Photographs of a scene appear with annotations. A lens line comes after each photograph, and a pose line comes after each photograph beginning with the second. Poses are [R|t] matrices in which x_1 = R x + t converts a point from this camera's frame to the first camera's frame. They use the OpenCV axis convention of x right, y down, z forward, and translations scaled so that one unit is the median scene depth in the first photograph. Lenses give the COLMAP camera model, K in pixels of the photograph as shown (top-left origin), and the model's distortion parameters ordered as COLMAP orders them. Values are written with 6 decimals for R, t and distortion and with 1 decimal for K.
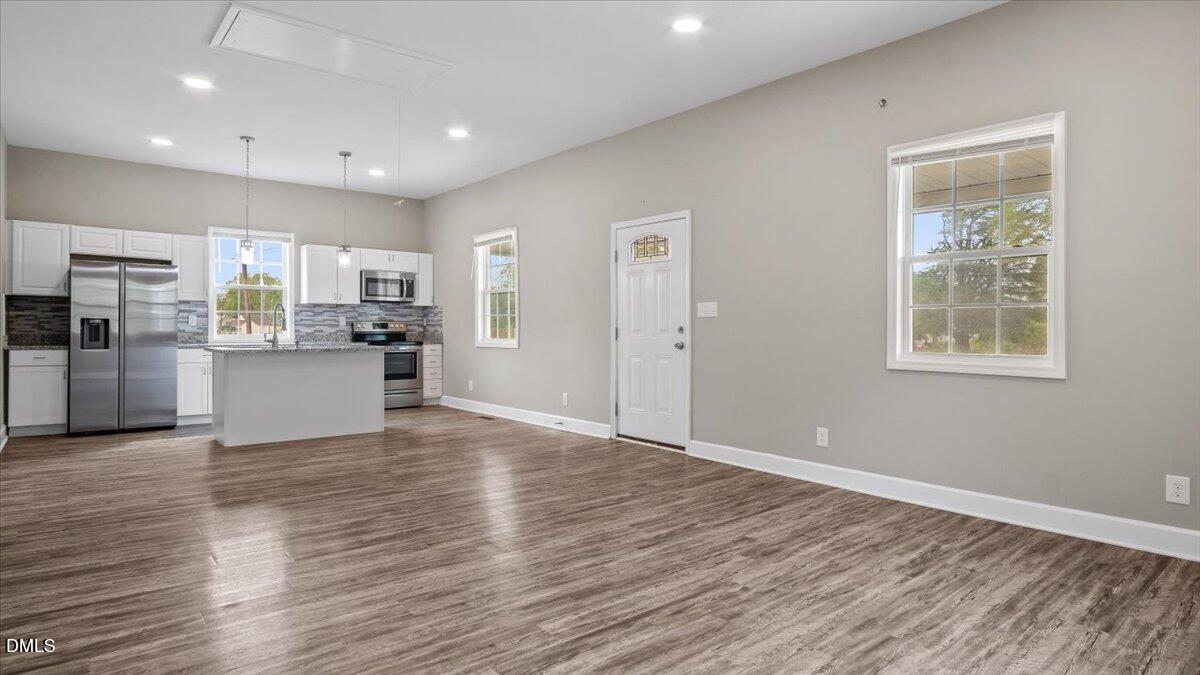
lens RADIAL K [[641.7, 0, 588.3], [0, 641.7, 320.4], [0, 0, 1]] dist [-0.017485, 0.000952]
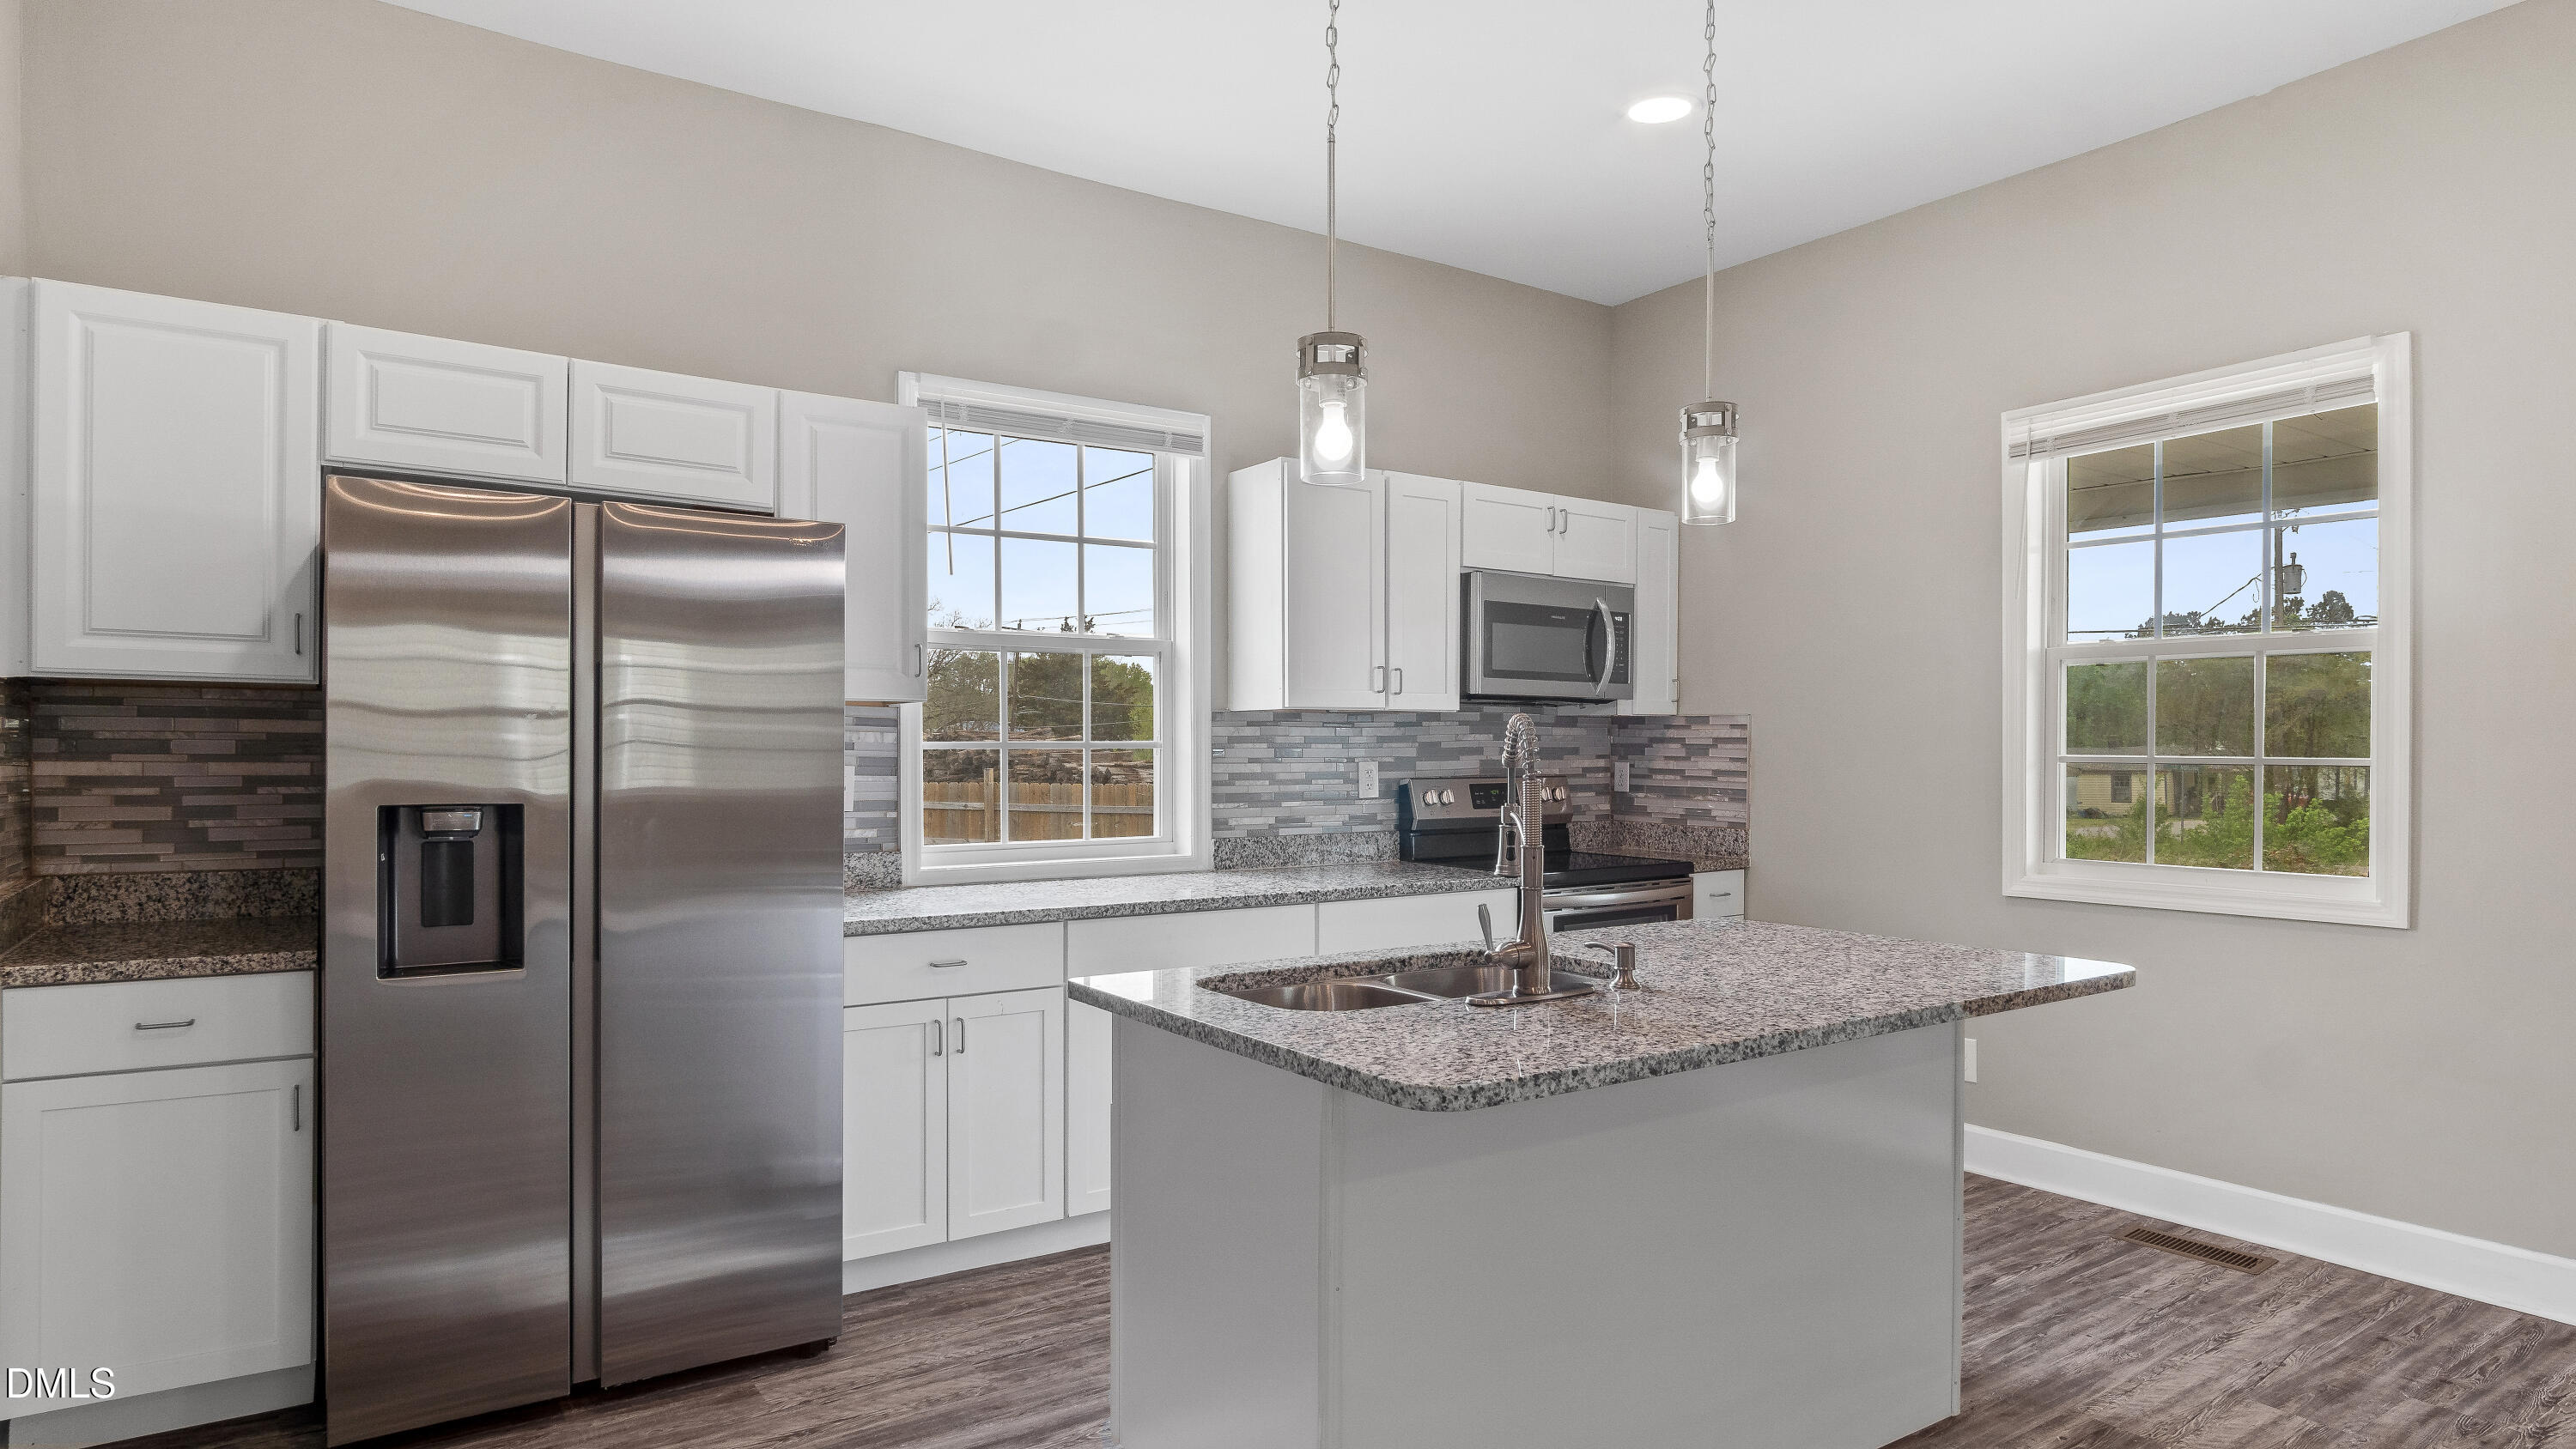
lens RADIAL K [[1419.7, 0, 1288.0], [0, 1419.7, 724.5], [0, 0, 1]] dist [-0.019721, -0.000112]
pose [[0.996408, -0.001452, -0.084675, -0.510168], [0.000991, 0.999984, -0.005493, -0.023559], [0.084682, 0.005390, 0.996393, 0.624985]]
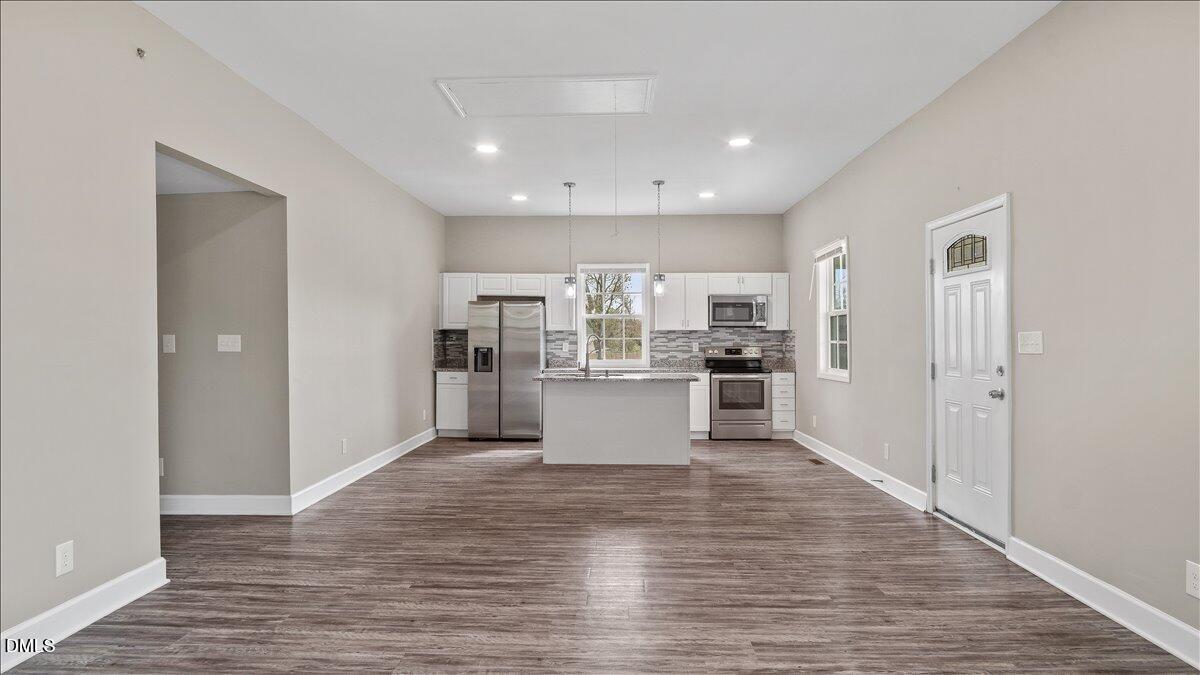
lens RADIAL K [[661.4, 0, 600.0], [0, 661.4, 337.5], [0, 0, 1]] dist [-0.019721, -0.000112]
pose [[0.757067, -0.005729, -0.653312, 0.243491], [0.008273, 0.999965, 0.000819, -0.021774], [0.653284, -0.006025, 0.757089, 0.170935]]
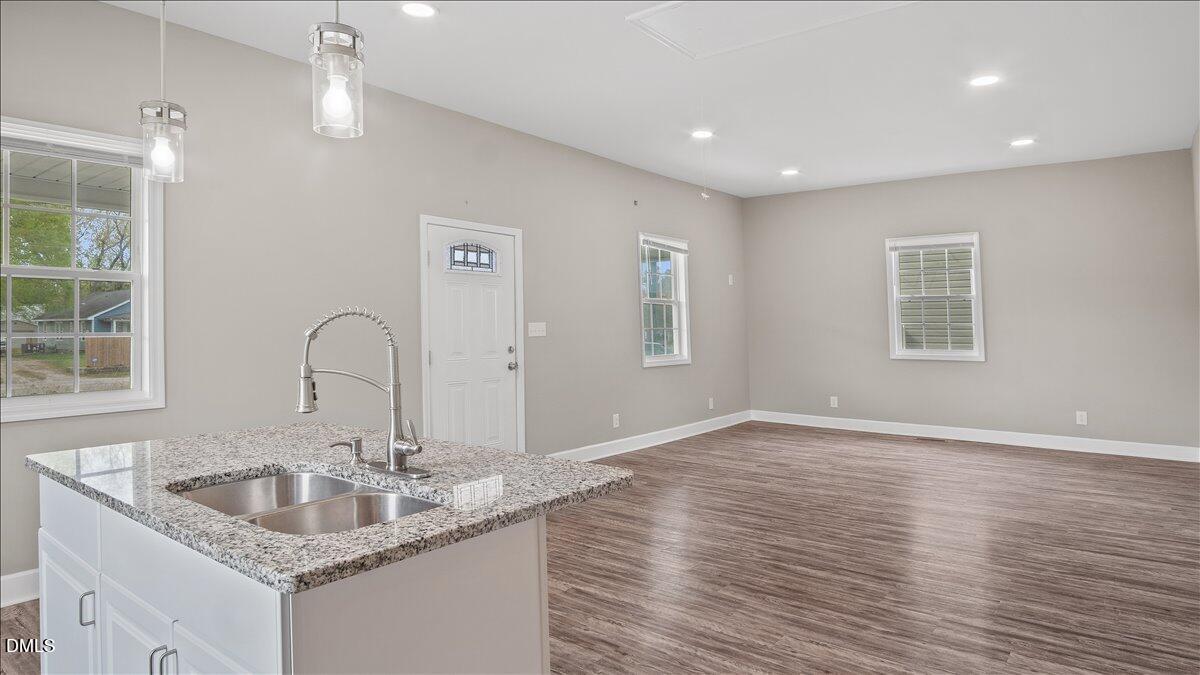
lens RADIAL K [[695.7, 0, 594.8], [0, 695.7, 288.3], [0, 0, 1]] dist [-0.001965, -0.001740]
pose [[-0.213106, 0.049299, 0.975785, -0.796489], [-0.004650, 0.998664, -0.051471, -0.021579], [-0.977018, -0.015506, -0.212592, 0.967815]]
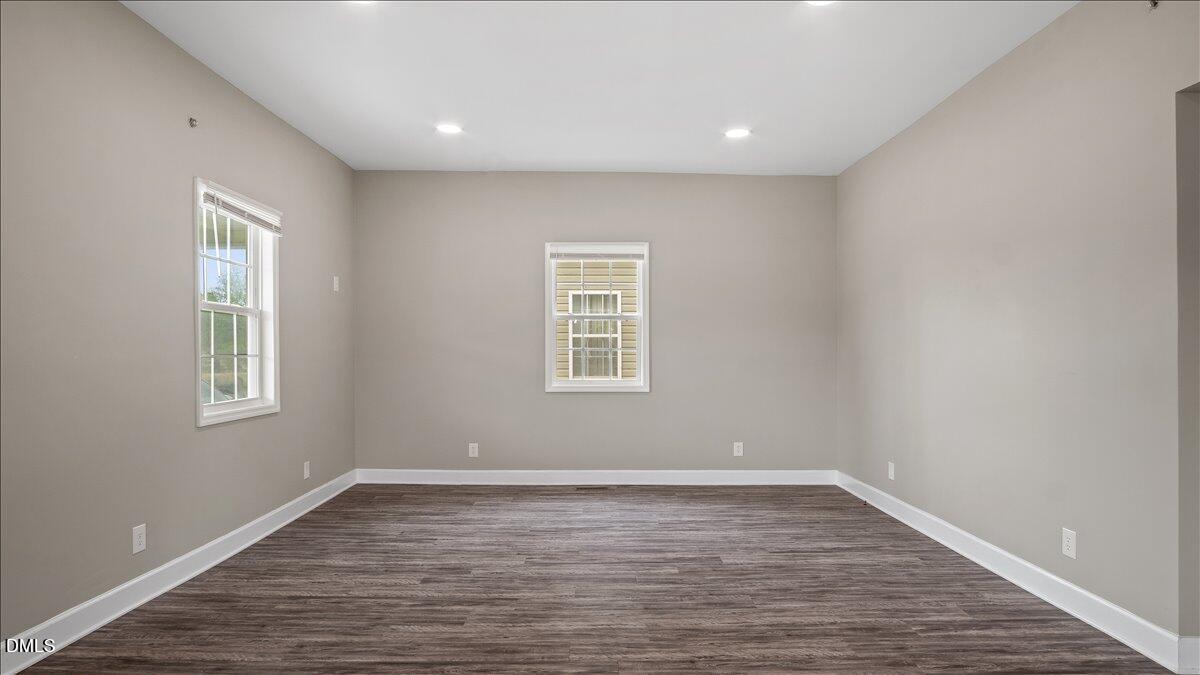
lens RADIAL K [[661.4, 0, 600.0], [0, 661.4, 337.5], [0, 0, 1]] dist [-0.019721, -0.000112]
pose [[-0.778547, 0.009545, 0.627514, -0.347527], [-0.005580, 0.999740, -0.022131, -0.020278], [-0.627561, -0.020731, -0.778291, 0.879033]]
